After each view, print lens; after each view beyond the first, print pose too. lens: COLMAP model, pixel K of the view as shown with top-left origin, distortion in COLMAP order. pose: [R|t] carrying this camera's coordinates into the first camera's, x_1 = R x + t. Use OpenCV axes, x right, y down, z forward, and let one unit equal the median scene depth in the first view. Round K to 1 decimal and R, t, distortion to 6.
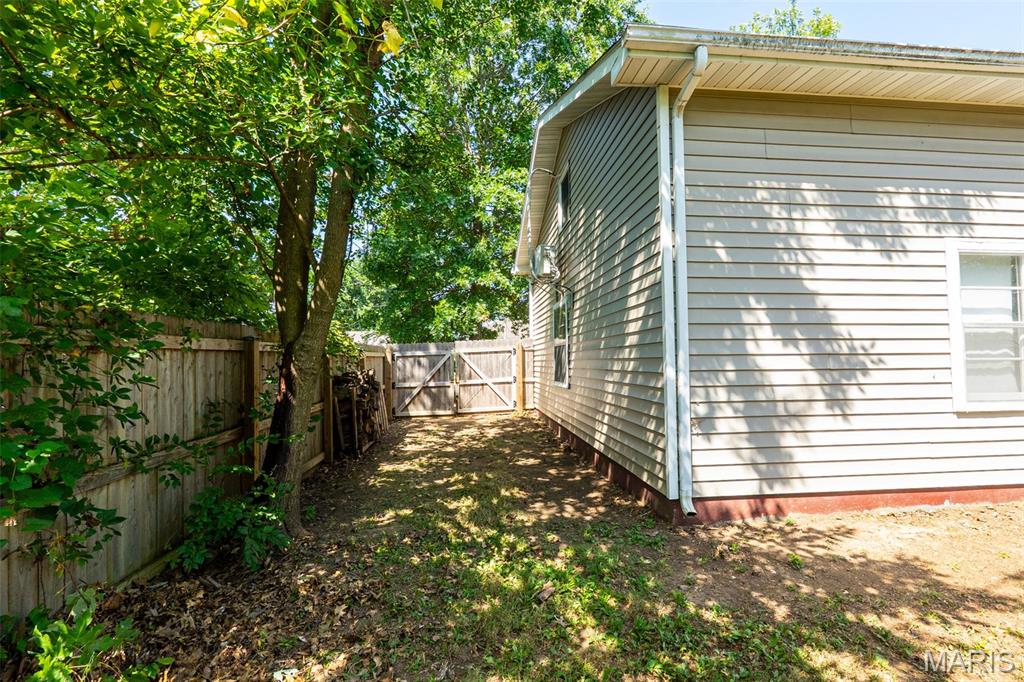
lens RADIAL K [[473.7, 0, 512.0], [0, 473.7, 341.0], [0, 0, 1]] dist [-0.001810, 0.000160]
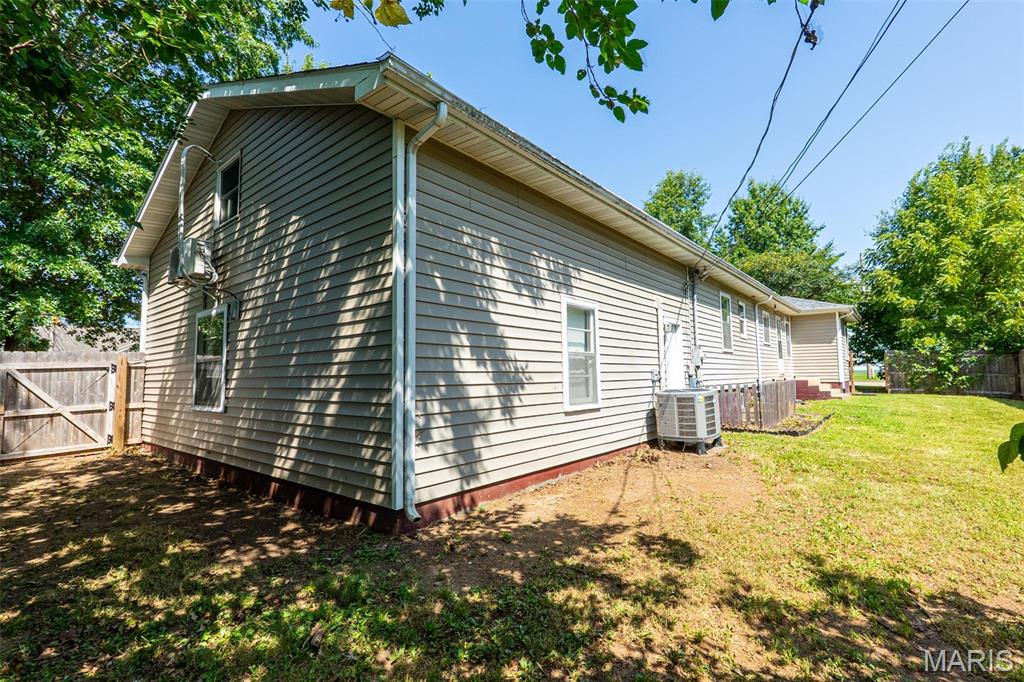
lens RADIAL K [[473.7, 0, 512.0], [0, 473.7, 341.0], [0, 0, 1]] dist [-0.001810, 0.000160]
pose [[0.708668, 0.053095, 0.703541, -0.226973], [-0.022592, 0.998361, -0.052588, 0.010871], [-0.705180, 0.021373, 0.708706, 0.068742]]
